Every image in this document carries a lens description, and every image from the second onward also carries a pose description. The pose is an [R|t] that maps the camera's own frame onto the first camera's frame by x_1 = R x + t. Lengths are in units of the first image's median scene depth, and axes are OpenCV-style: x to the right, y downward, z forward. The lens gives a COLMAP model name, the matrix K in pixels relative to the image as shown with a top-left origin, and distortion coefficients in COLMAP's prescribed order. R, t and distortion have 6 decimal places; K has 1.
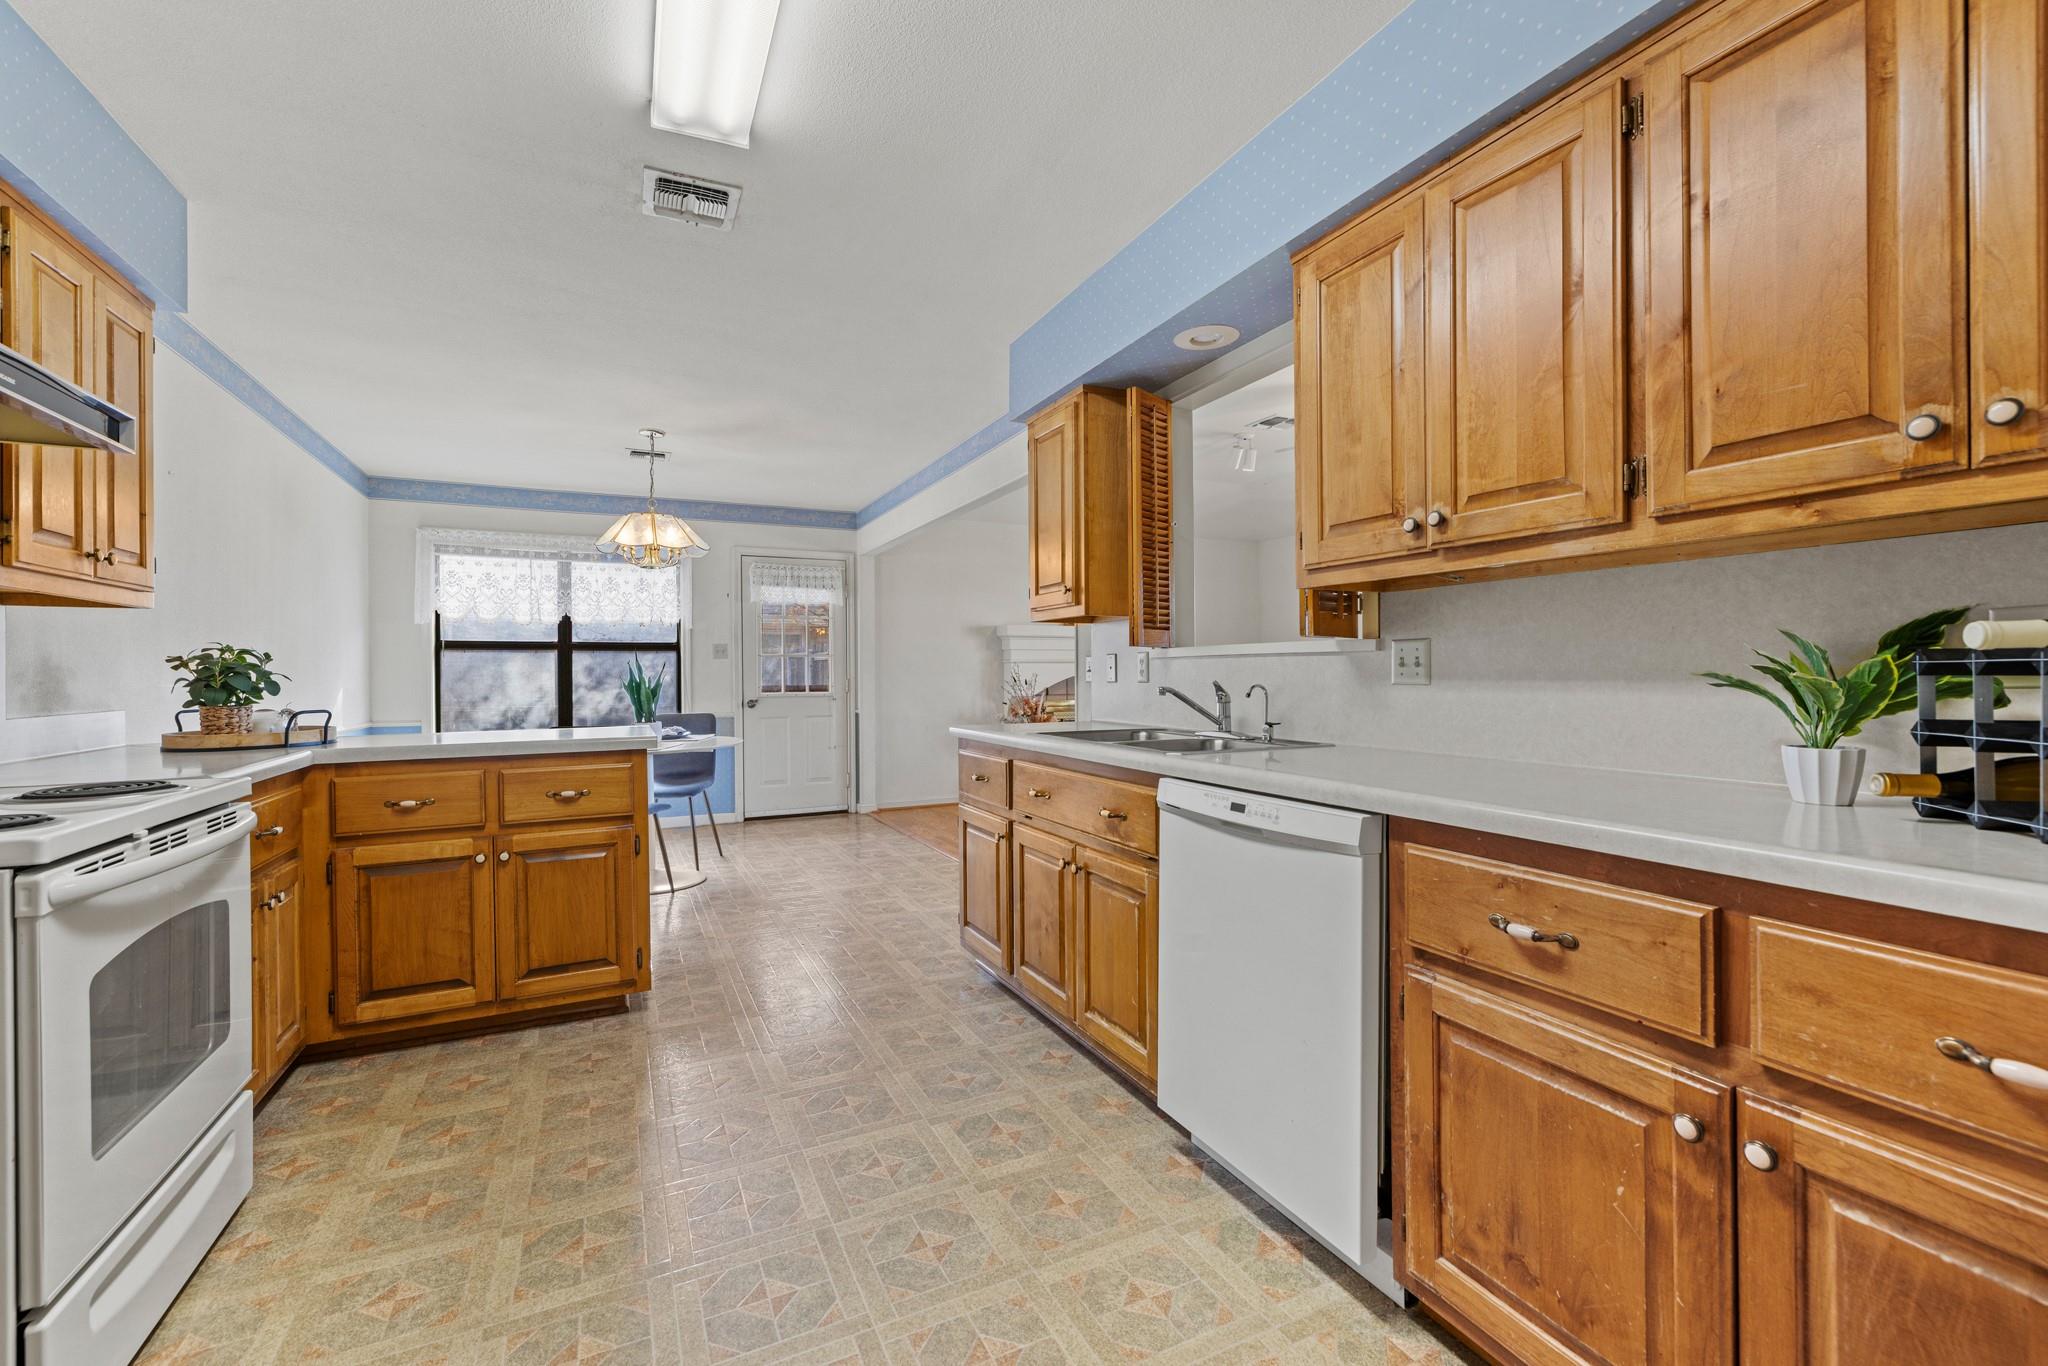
lens RADIAL K [[840.6, 0, 1026.4], [0, 840.6, 676.4], [0, 0, 1]] dist [-0.000083, 0.000313]
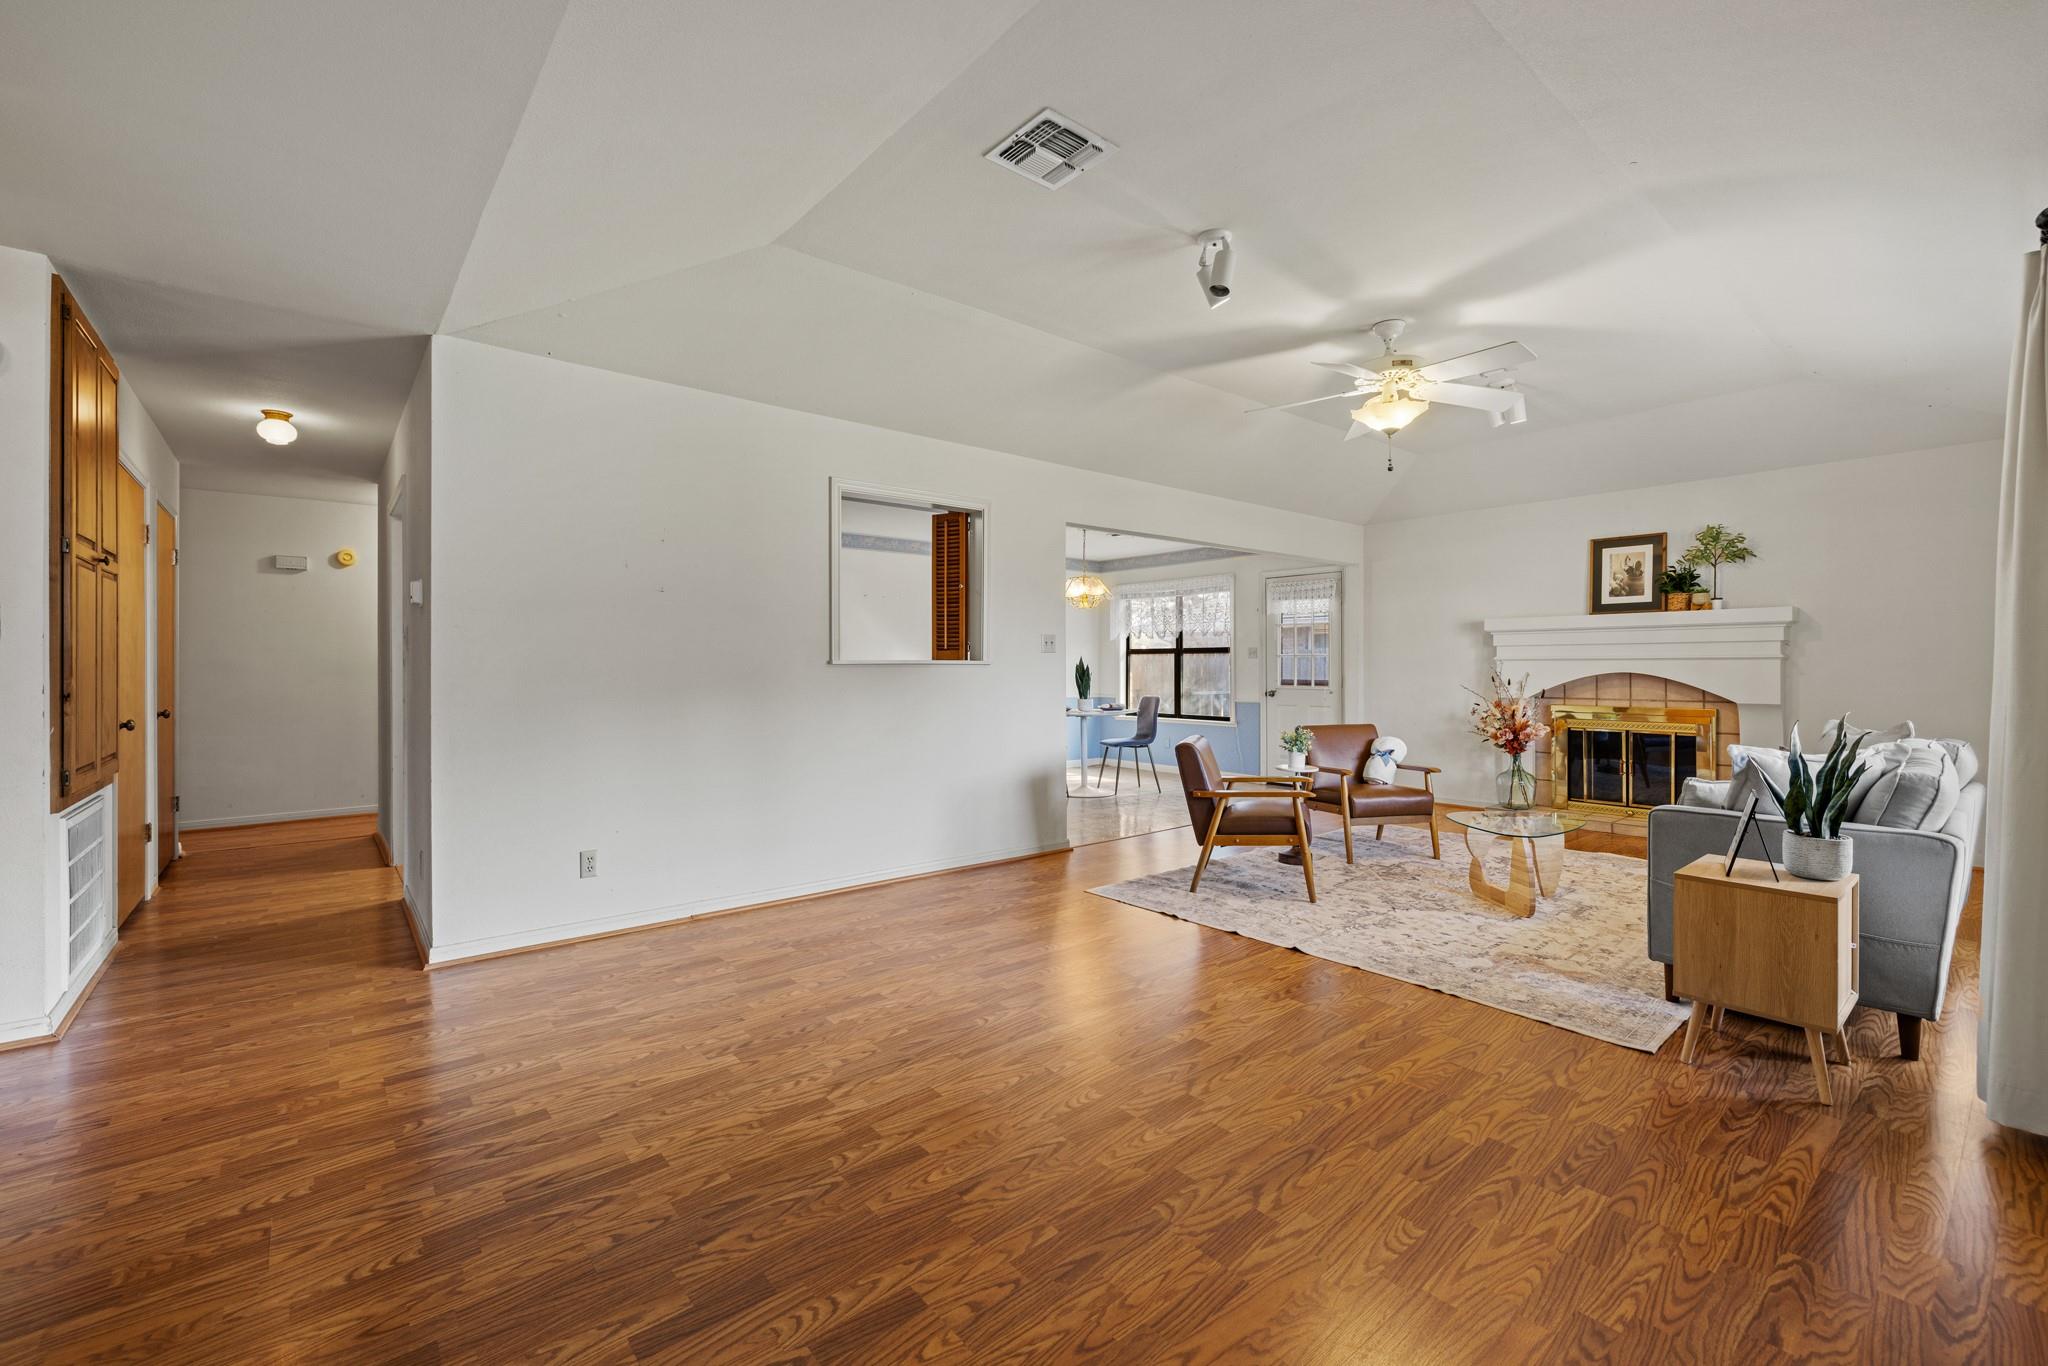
lens RADIAL K [[840.6, 0, 1028.5], [0, 840.6, 669.5], [0, 0, 1]] dist [-0.000083, 0.000313]
pose [[0.250245, 0.011436, -0.968115, 0.869873], [-0.007344, 0.999924, 0.009914, -0.015065], [0.968155, 0.004628, 0.250310, 0.347460]]
